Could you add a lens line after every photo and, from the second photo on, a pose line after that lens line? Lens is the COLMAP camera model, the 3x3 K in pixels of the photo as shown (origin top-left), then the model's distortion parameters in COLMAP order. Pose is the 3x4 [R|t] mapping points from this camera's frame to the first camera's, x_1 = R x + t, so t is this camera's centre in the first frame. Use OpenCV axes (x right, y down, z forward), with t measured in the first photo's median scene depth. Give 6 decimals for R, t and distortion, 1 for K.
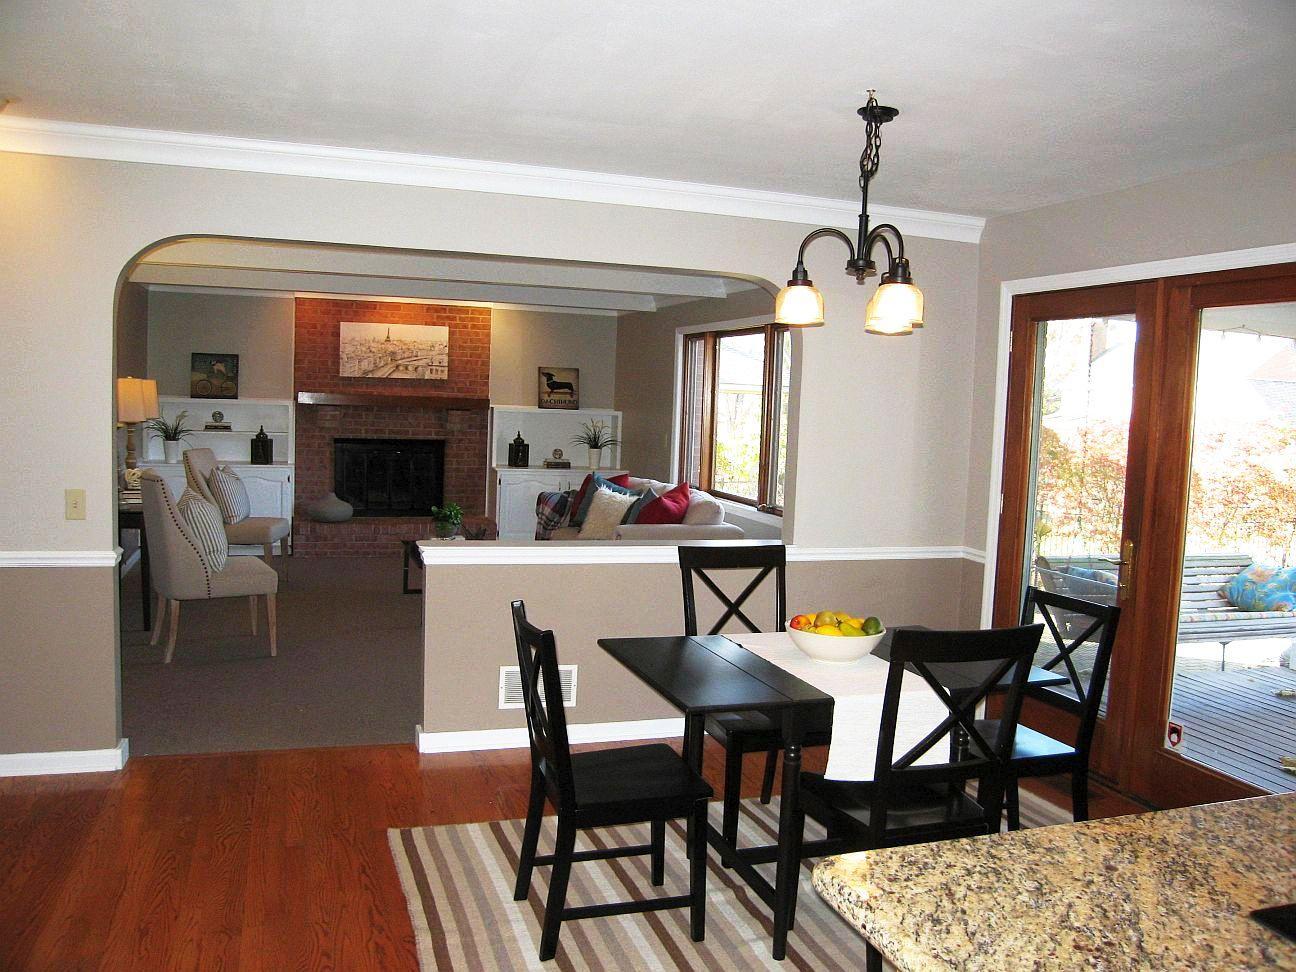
lens RADIAL K [[1063.8, 0, 663.7], [0, 1063.8, 496.3], [0, 0, 1]] dist [-0.144572, 0.104538]
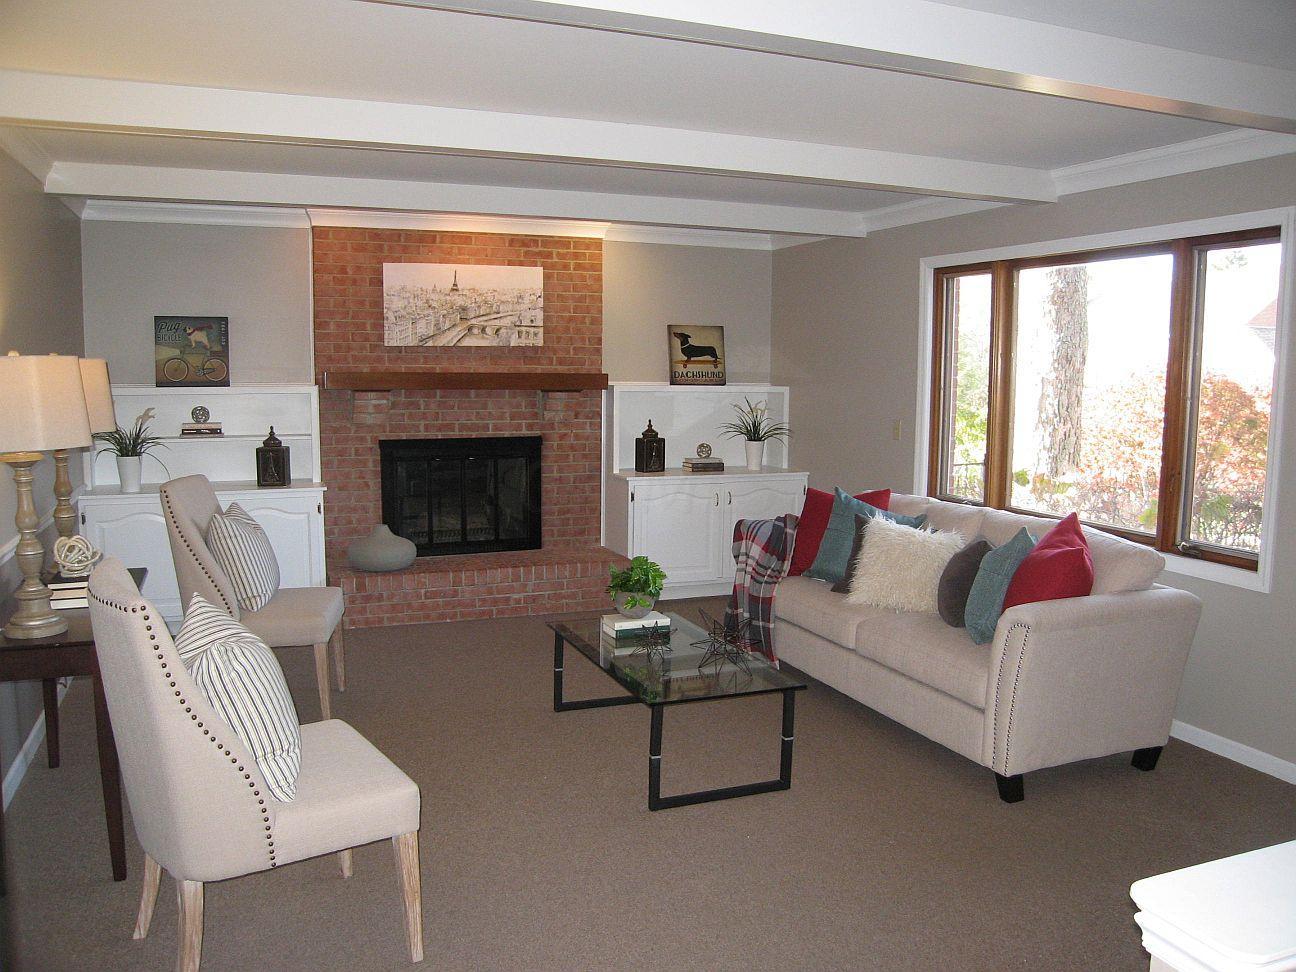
lens RADIAL K [[1063.8, 0, 663.7], [0, 1063.8, 496.3], [0, 0, 1]] dist [-0.144572, 0.104538]
pose [[0.998273, -0.036403, 0.046107, -0.164387], [0.034992, 0.998905, 0.031047, -0.033892], [-0.047187, -0.029380, 0.998454, 0.324537]]
